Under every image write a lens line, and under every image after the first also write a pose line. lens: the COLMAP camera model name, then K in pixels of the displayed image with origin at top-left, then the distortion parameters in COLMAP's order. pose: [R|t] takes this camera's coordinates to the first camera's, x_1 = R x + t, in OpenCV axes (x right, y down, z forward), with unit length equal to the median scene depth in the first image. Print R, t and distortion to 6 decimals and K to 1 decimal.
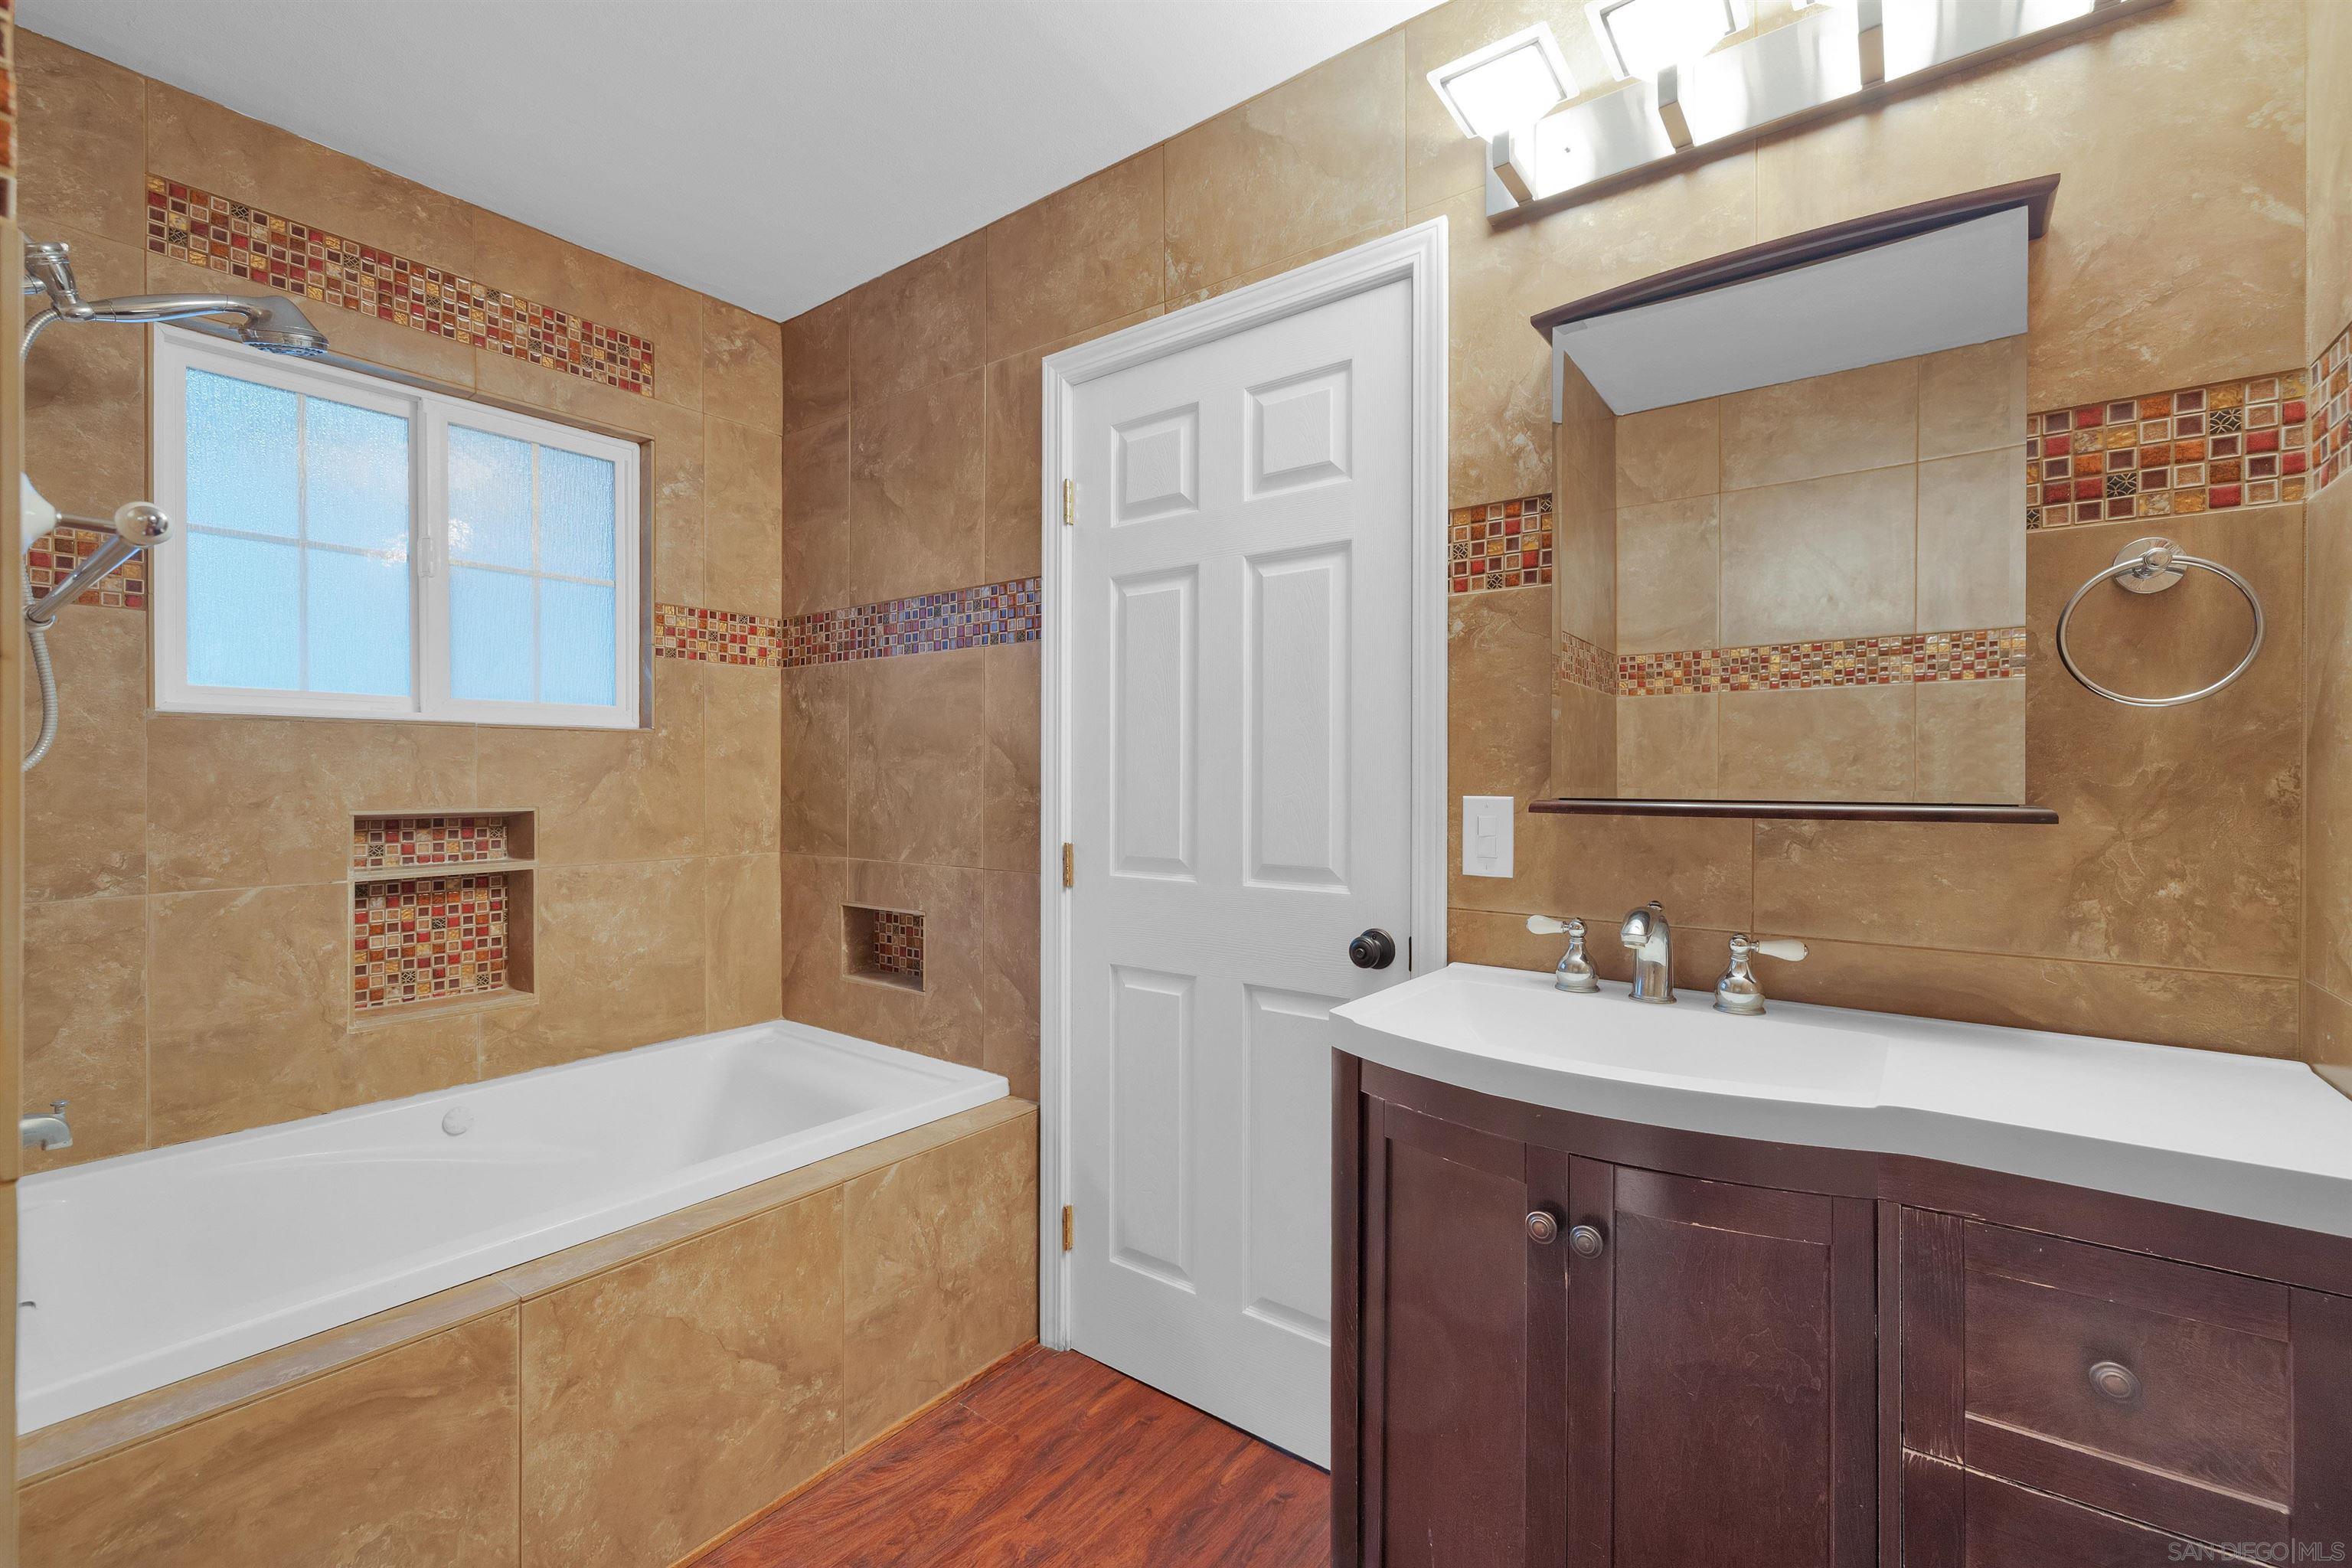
lens RADIAL K [[991.8, 0, 1181.0], [0, 991.8, 778.2], [0, 0, 1]] dist [-0.000037, -0.000187]
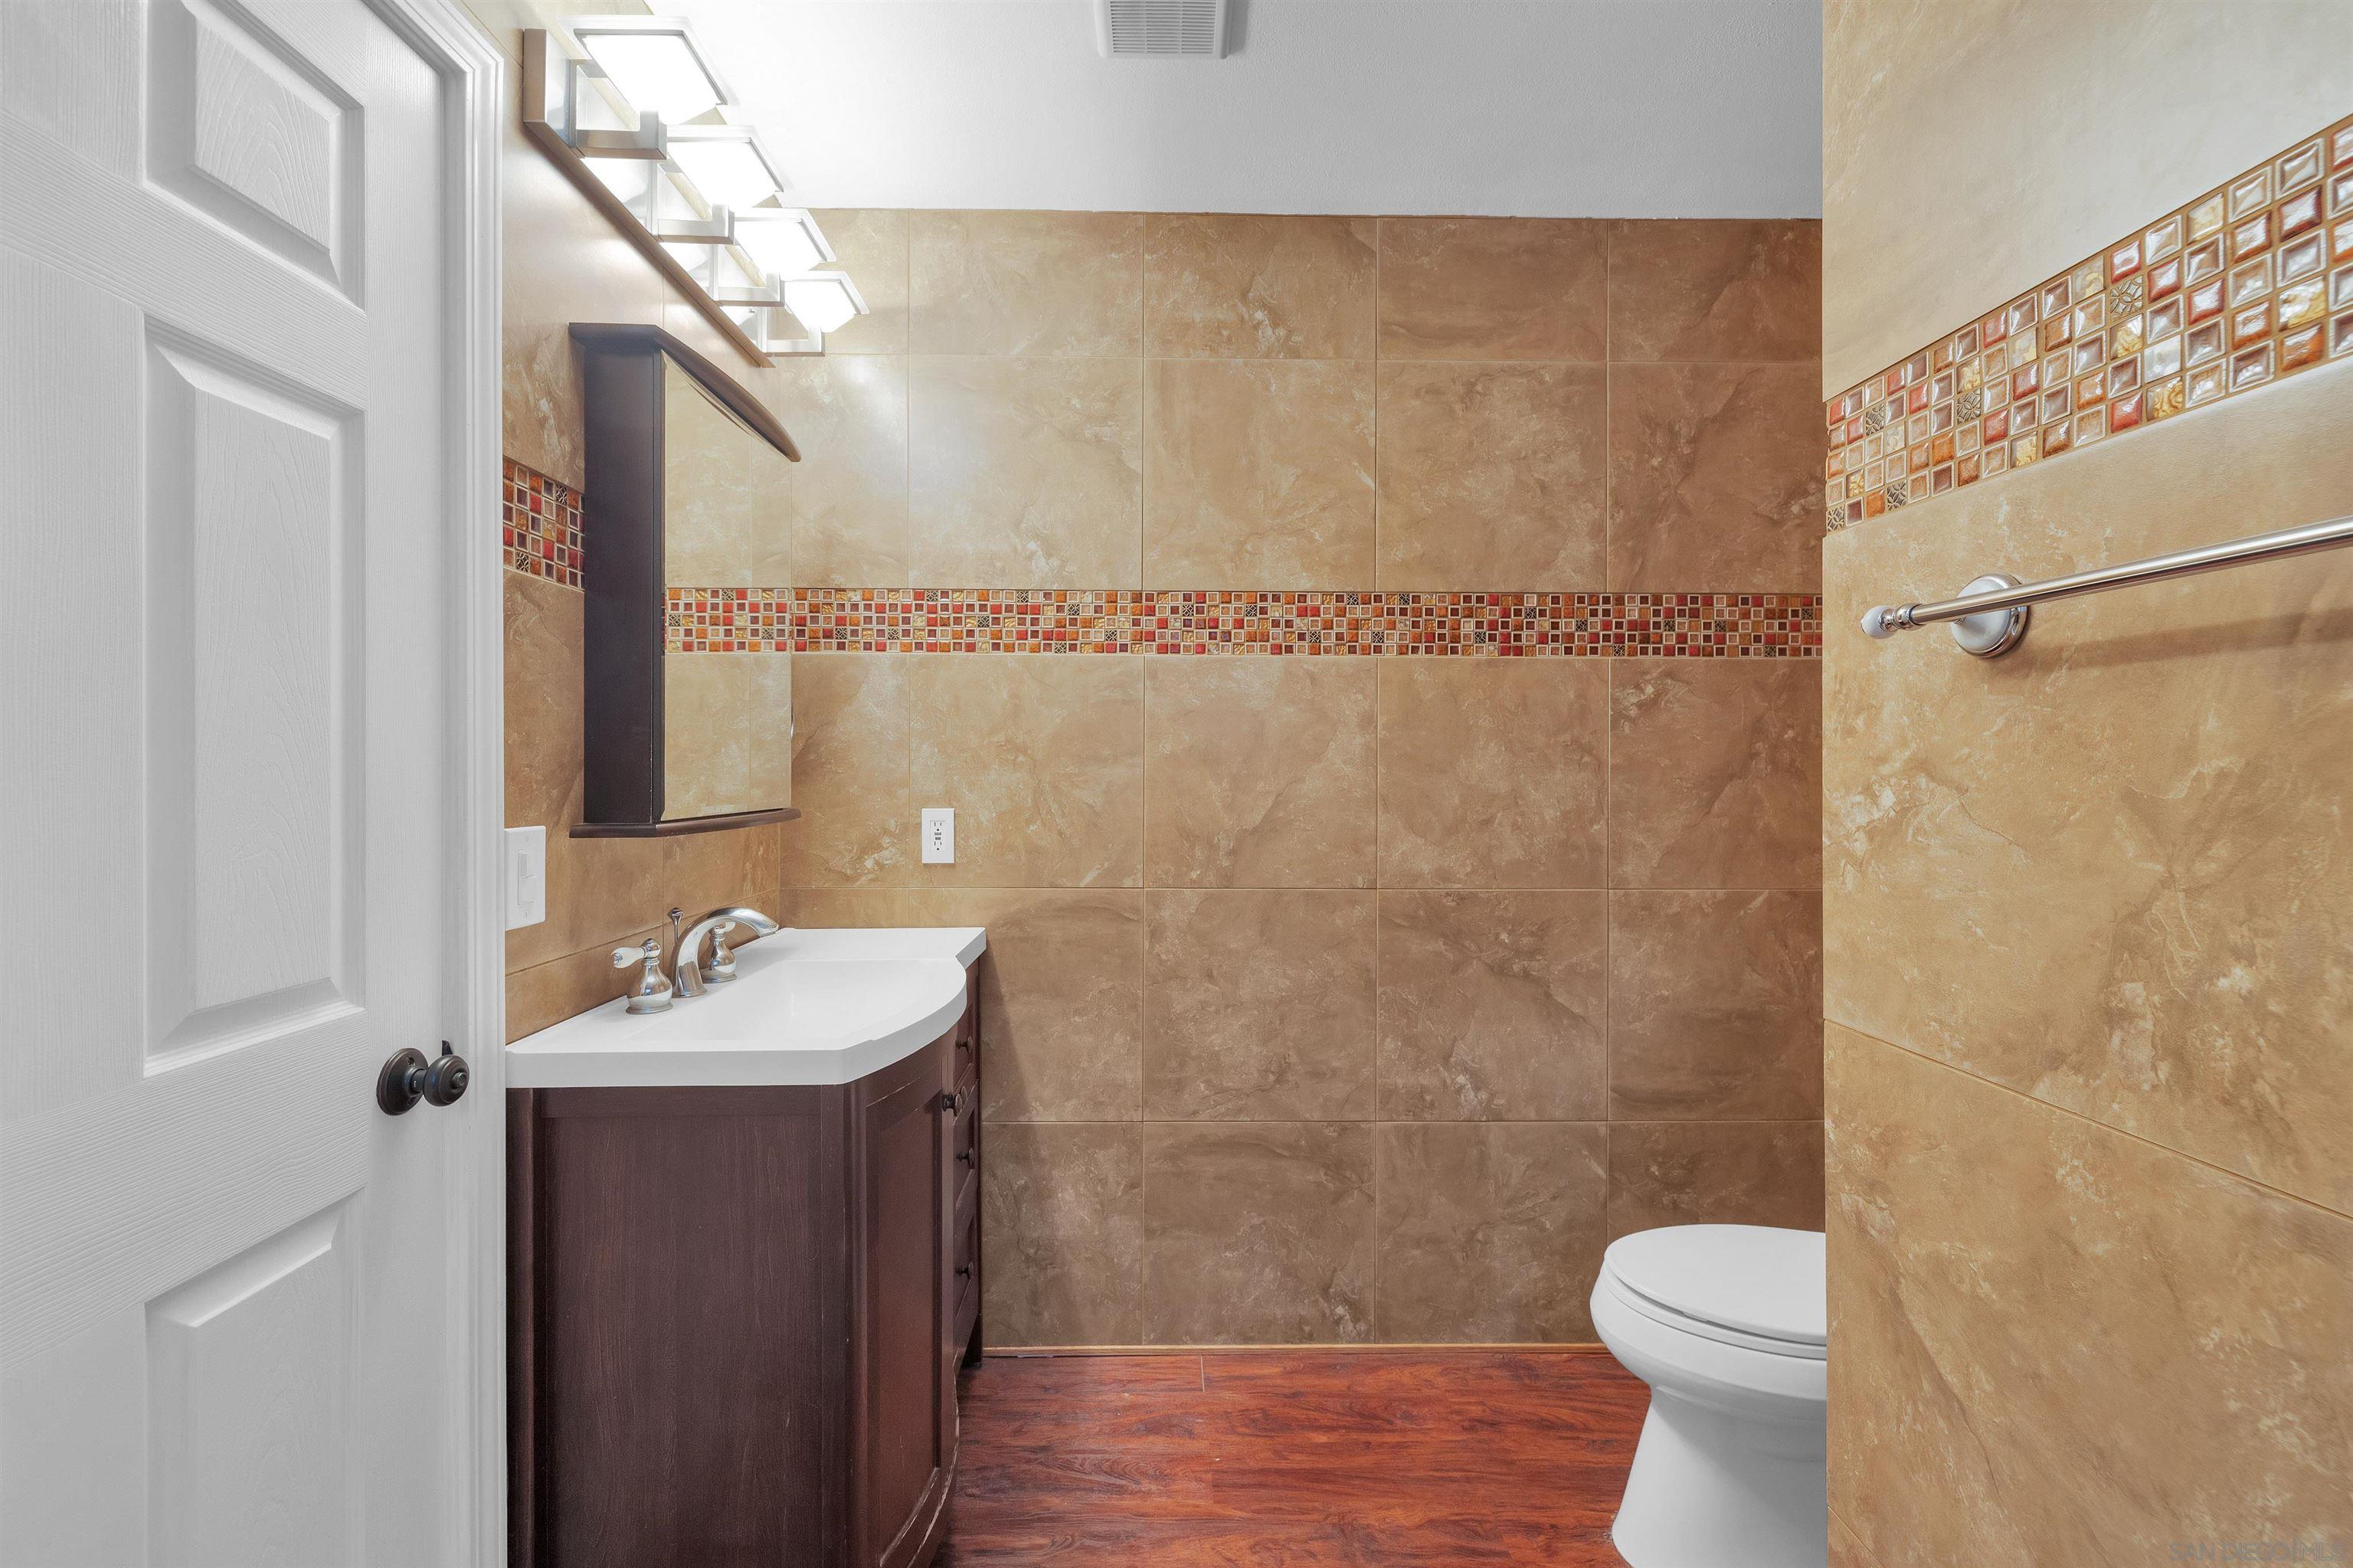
lens RADIAL K [[992.3, 0, 1181.5], [0, 992.3, 778.2], [0, 0, 1]] dist [-0.000037, -0.000187]
pose [[-0.616342, -0.003814, 0.787469, -1.130849], [0.006127, 0.999935, 0.009639, -0.045073], [-0.787455, 0.010766, -0.616278, 1.860314]]
